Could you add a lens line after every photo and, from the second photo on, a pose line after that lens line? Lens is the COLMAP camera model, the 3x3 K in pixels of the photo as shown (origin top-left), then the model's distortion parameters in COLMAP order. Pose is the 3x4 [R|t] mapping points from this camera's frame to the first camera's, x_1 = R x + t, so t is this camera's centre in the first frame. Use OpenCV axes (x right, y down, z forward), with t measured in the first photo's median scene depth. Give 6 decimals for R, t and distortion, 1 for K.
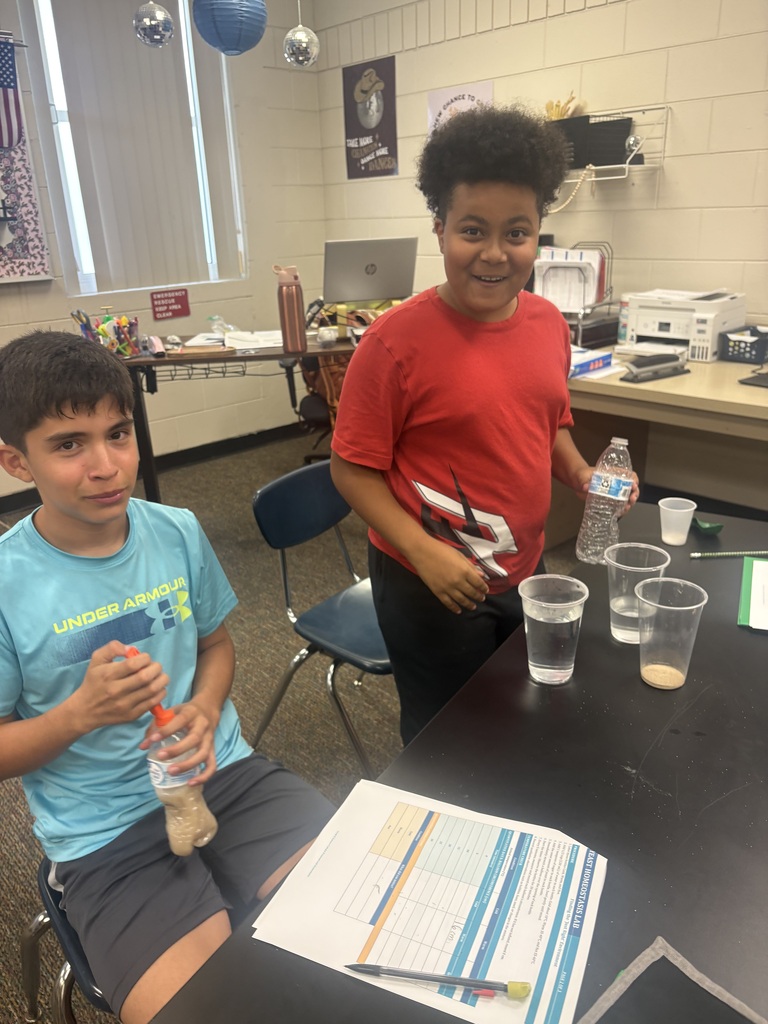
lens RADIAL K [[781.6, 0, 384.0], [0, 781.6, 512.0], [0, 0, 1]] dist [-0.001996, -0.001095]
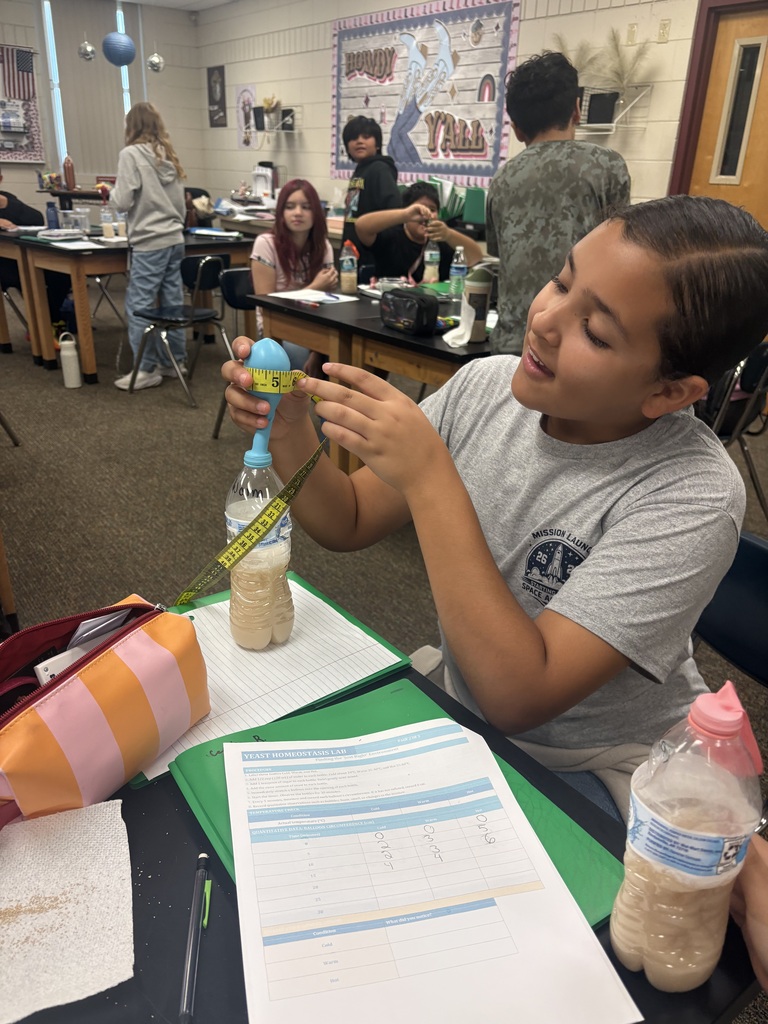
lens RADIAL K [[771.0, 0, 384.0], [0, 771.0, 512.0], [0, 0, 1]] dist [0.011467, -0.004985]
pose [[0.990133, 0.116590, -0.077744, 0.804623], [-0.111870, 0.991753, 0.062544, 0.431814], [0.084394, -0.053229, 0.995010, -1.133561]]
